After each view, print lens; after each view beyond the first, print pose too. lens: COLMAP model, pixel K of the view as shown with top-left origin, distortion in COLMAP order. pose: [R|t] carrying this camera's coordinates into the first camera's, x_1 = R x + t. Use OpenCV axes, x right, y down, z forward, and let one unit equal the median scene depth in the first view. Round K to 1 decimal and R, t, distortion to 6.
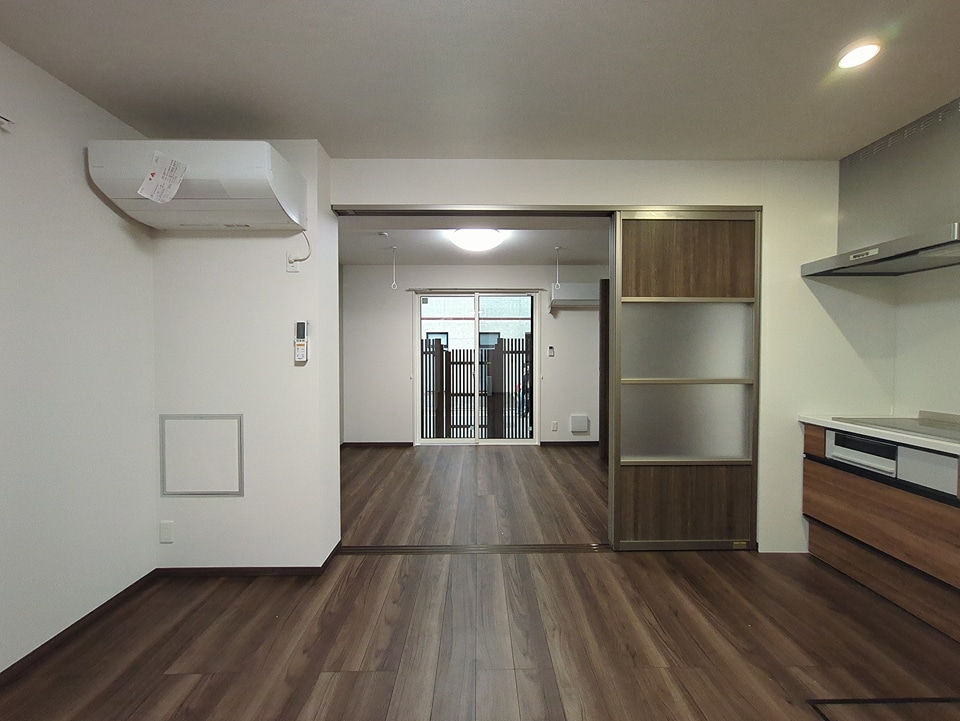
lens RADIAL K [[378.8, 0, 486.4], [0, 378.8, 362.3], [0, 0, 1]] dist [0.000512, 0.001389]
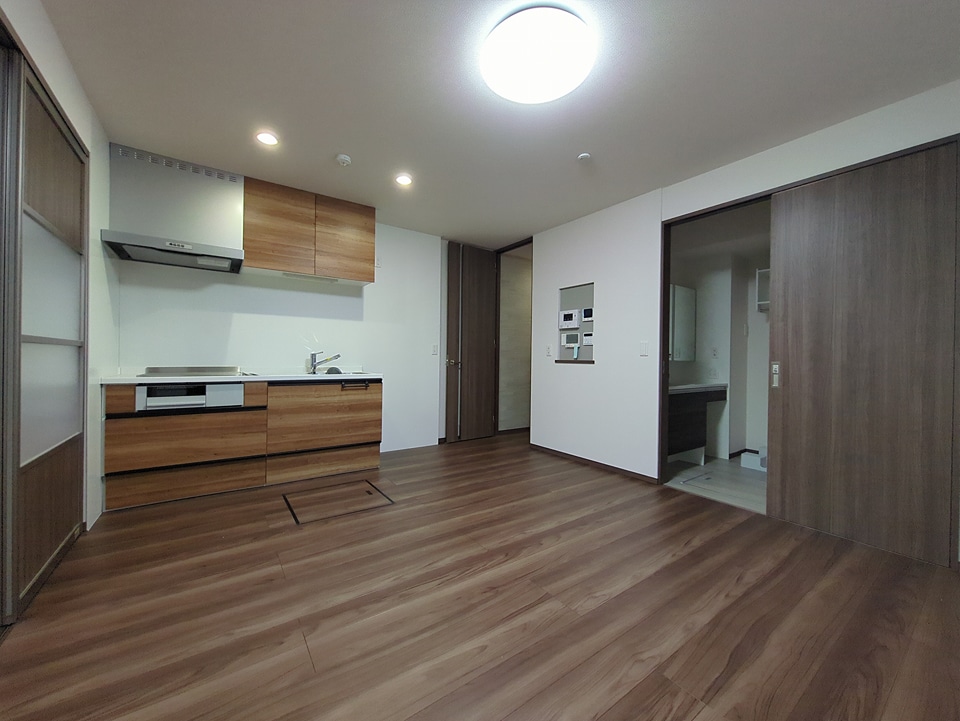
lens RADIAL K [[378.8, 0, 477.1], [0, 378.8, 356.0], [0, 0, 1]] dist [0.000512, 0.001389]
pose [[-0.557497, -0.000814, 0.830179, -0.618740], [0.008948, 0.999936, 0.006989, 0.091215], [-0.830131, 0.011324, -0.557453, 0.803217]]
